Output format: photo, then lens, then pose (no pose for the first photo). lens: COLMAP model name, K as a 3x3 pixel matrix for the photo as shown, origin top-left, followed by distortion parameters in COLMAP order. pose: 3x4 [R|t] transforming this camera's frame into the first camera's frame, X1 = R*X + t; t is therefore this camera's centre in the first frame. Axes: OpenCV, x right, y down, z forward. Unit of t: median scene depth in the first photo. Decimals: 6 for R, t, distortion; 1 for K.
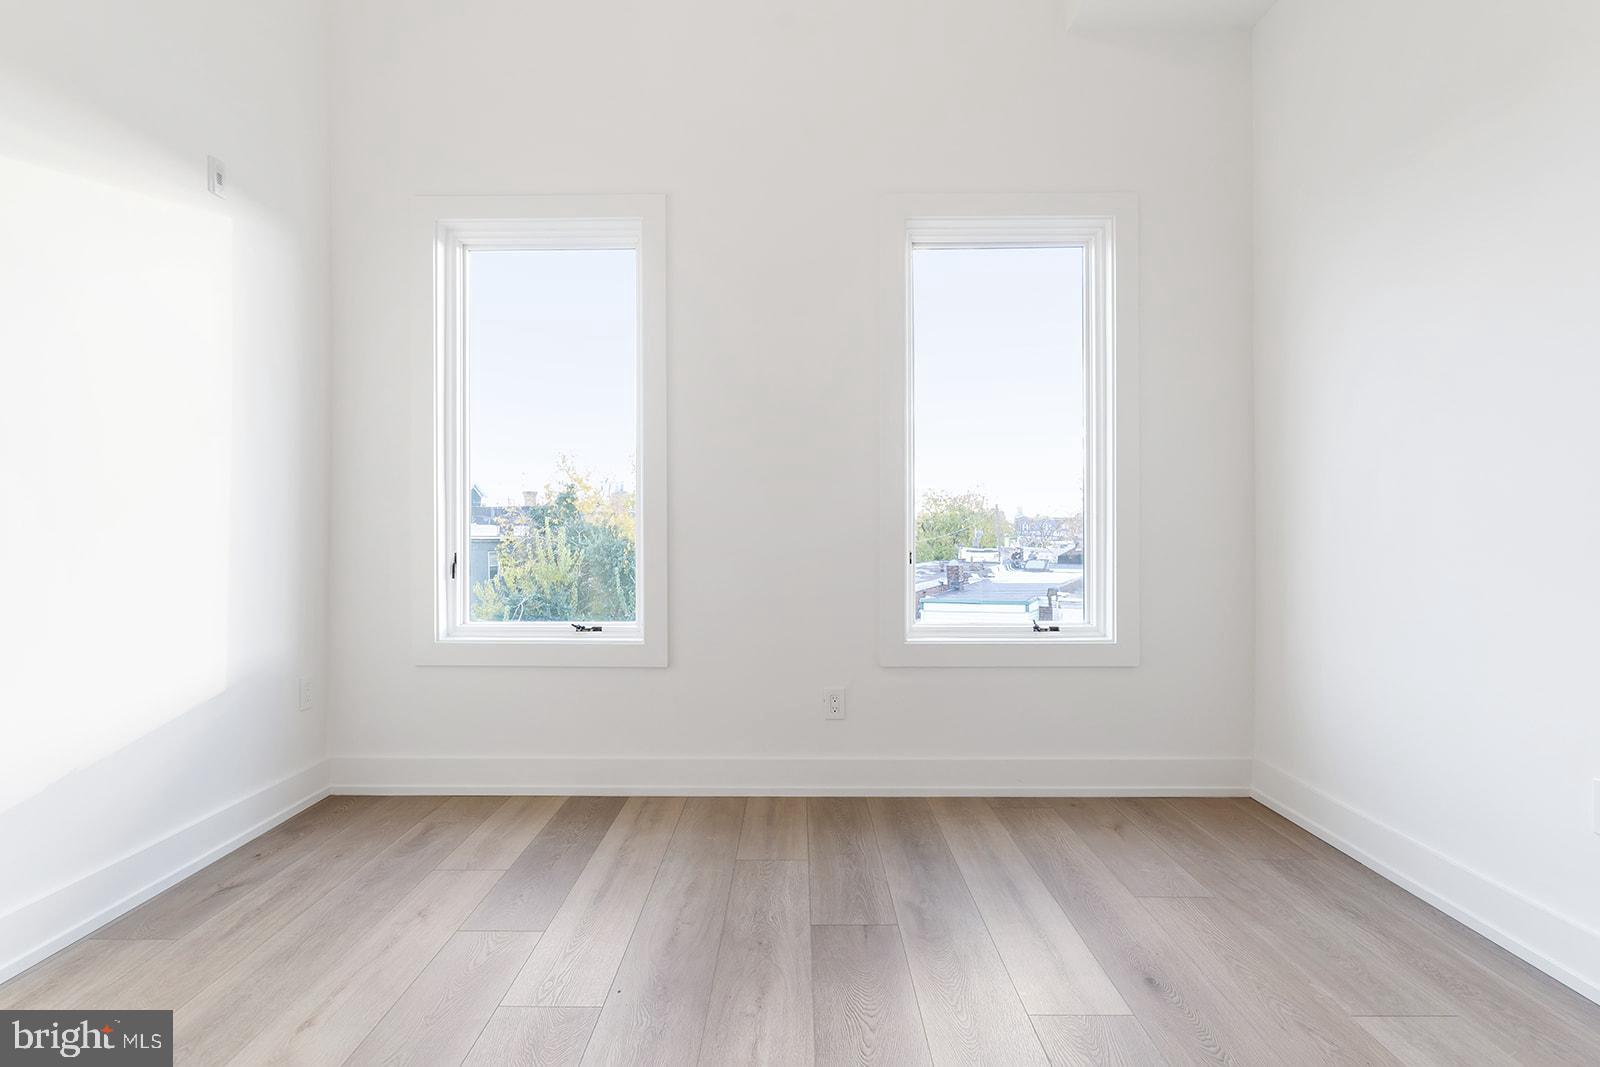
lens RADIAL K [[826.4, 0, 800.0], [0, 826.4, 533.5], [0, 0, 1]] dist [-0.001444, -0.000896]
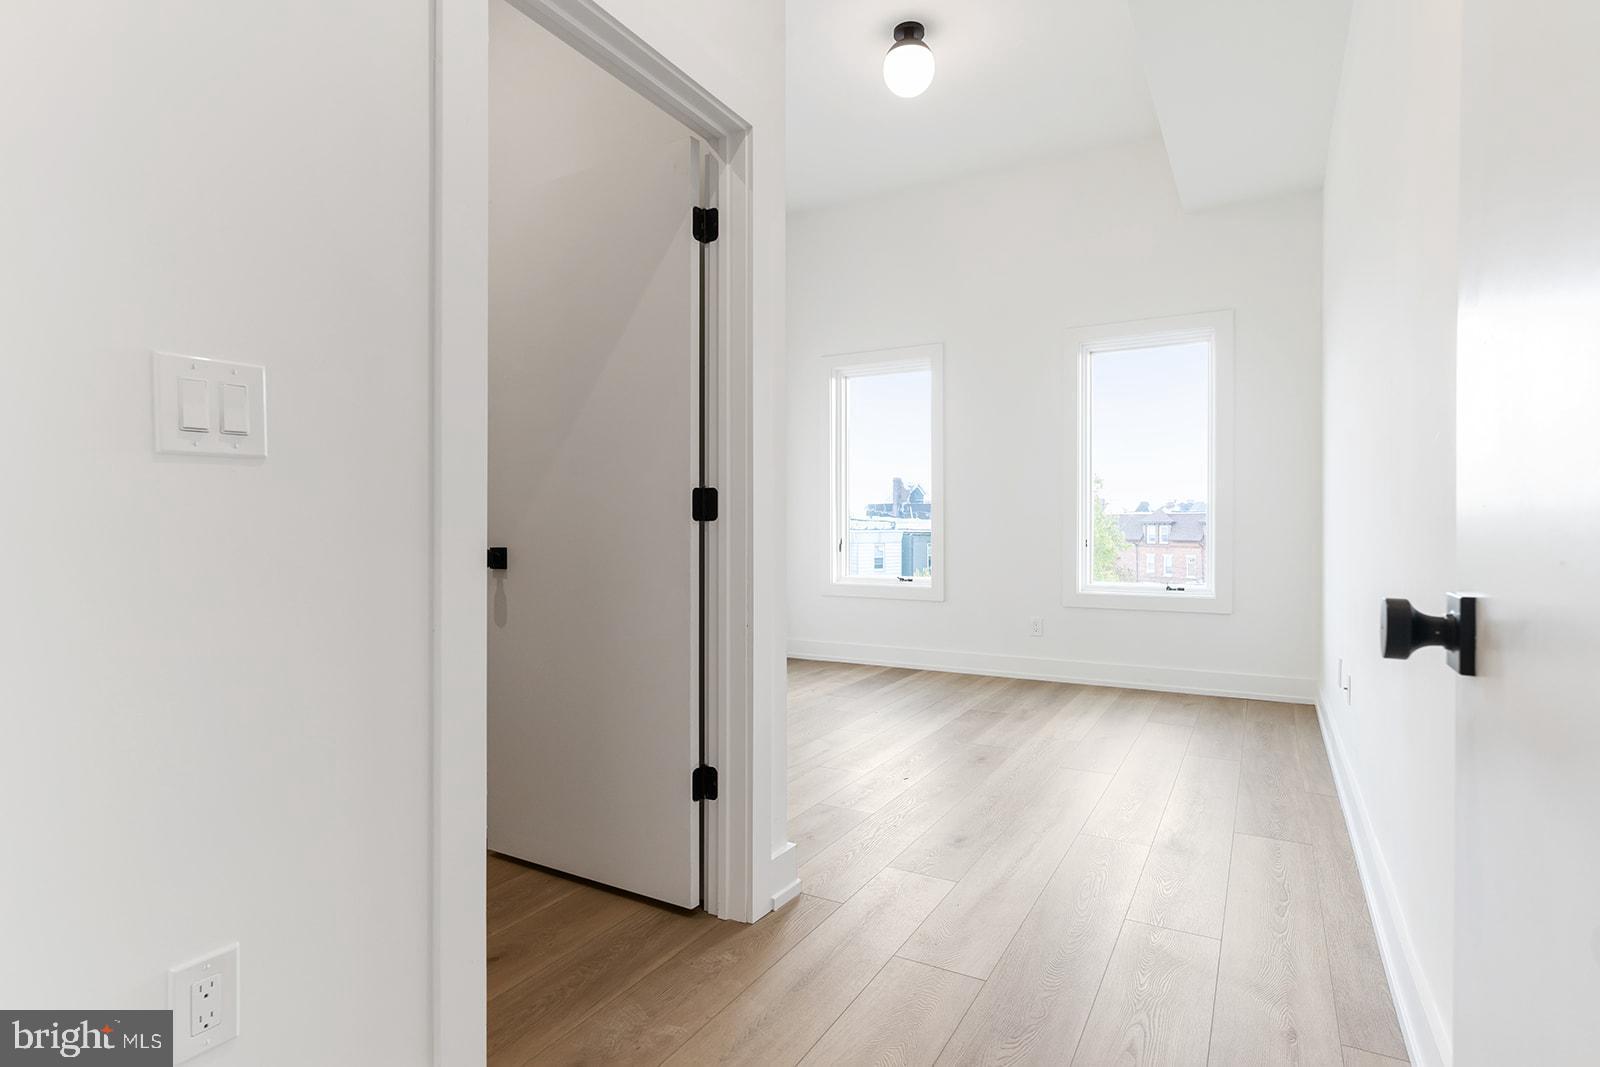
lens RADIAL K [[826.4, 0, 800.0], [0, 826.4, 533.5], [0, 0, 1]] dist [-0.001444, -0.000896]
pose [[0.871224, 0.001969, -0.490882, 0.452758], [-0.000731, 0.999996, 0.002714, 0.006981], [0.490885, -0.002006, 0.871222, -0.736815]]
